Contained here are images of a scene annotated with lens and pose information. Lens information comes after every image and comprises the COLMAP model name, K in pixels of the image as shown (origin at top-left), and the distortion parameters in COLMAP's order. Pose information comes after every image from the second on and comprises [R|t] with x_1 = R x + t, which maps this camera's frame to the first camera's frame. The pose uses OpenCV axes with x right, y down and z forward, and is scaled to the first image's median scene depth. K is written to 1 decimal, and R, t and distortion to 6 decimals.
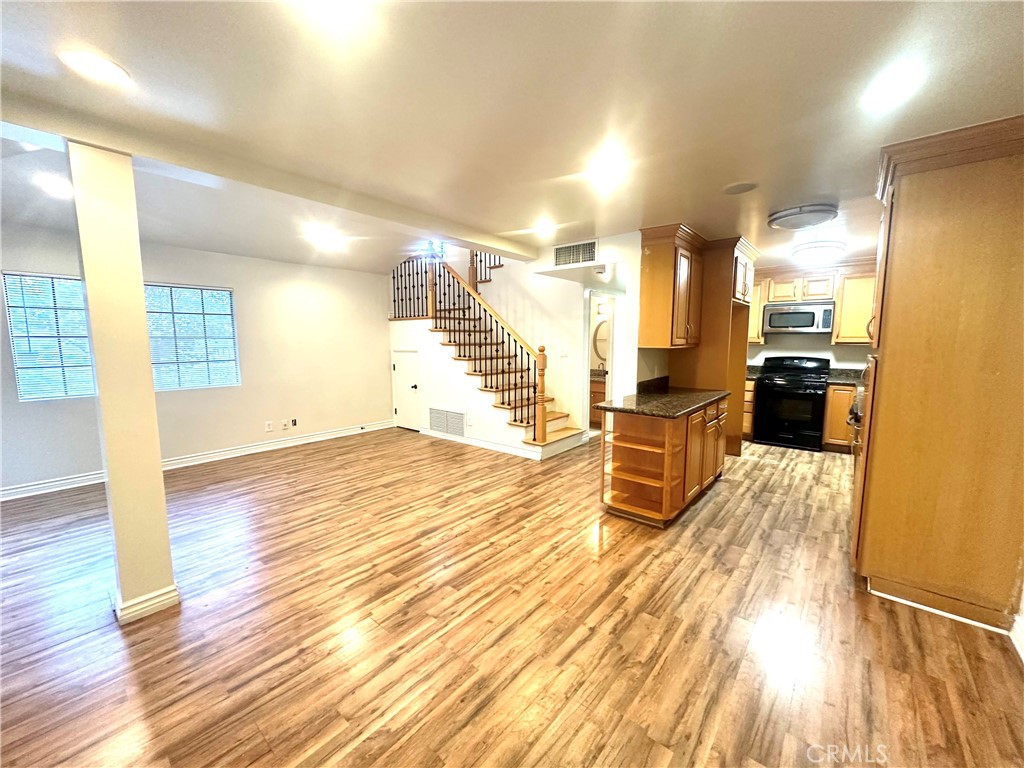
lens RADIAL K [[407.6, 0, 510.5], [0, 407.6, 386.0], [0, 0, 1]] dist [0.001093, 0.000012]
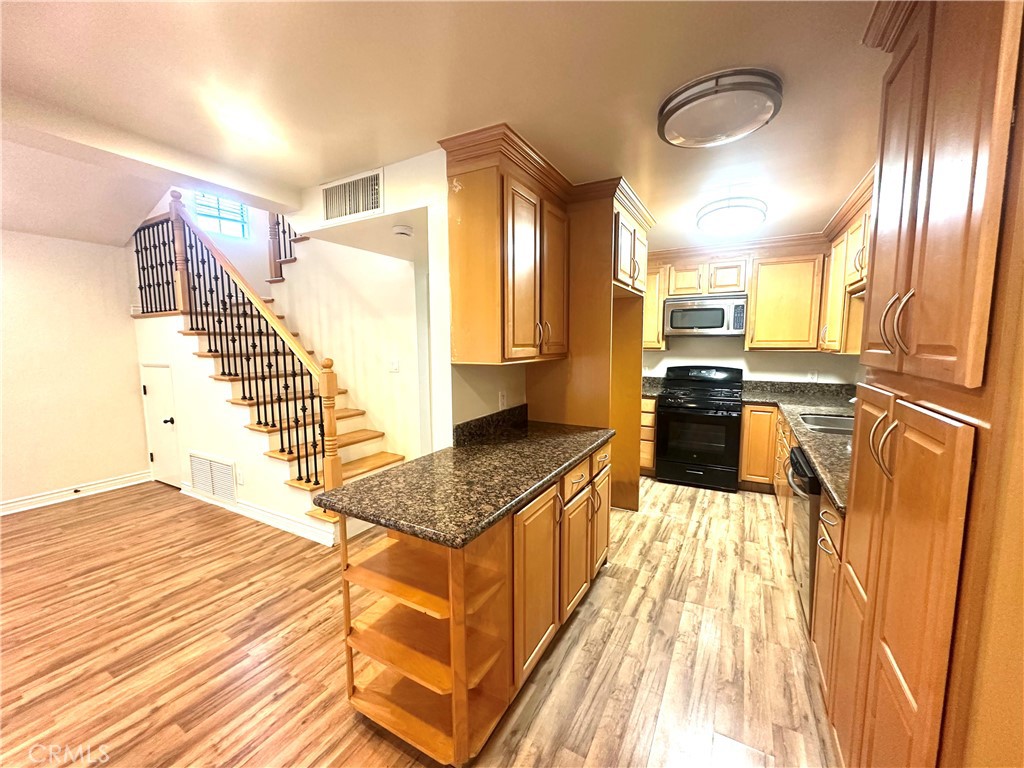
lens RADIAL K [[407.6, 0, 510.5], [0, 407.6, 386.0], [0, 0, 1]] dist [0.001093, 0.000012]
pose [[0.983271, -0.025231, 0.180392, 0.218938], [0.026547, 0.999636, -0.004883, -0.044043], [-0.180203, 0.009590, 0.983583, 0.334403]]
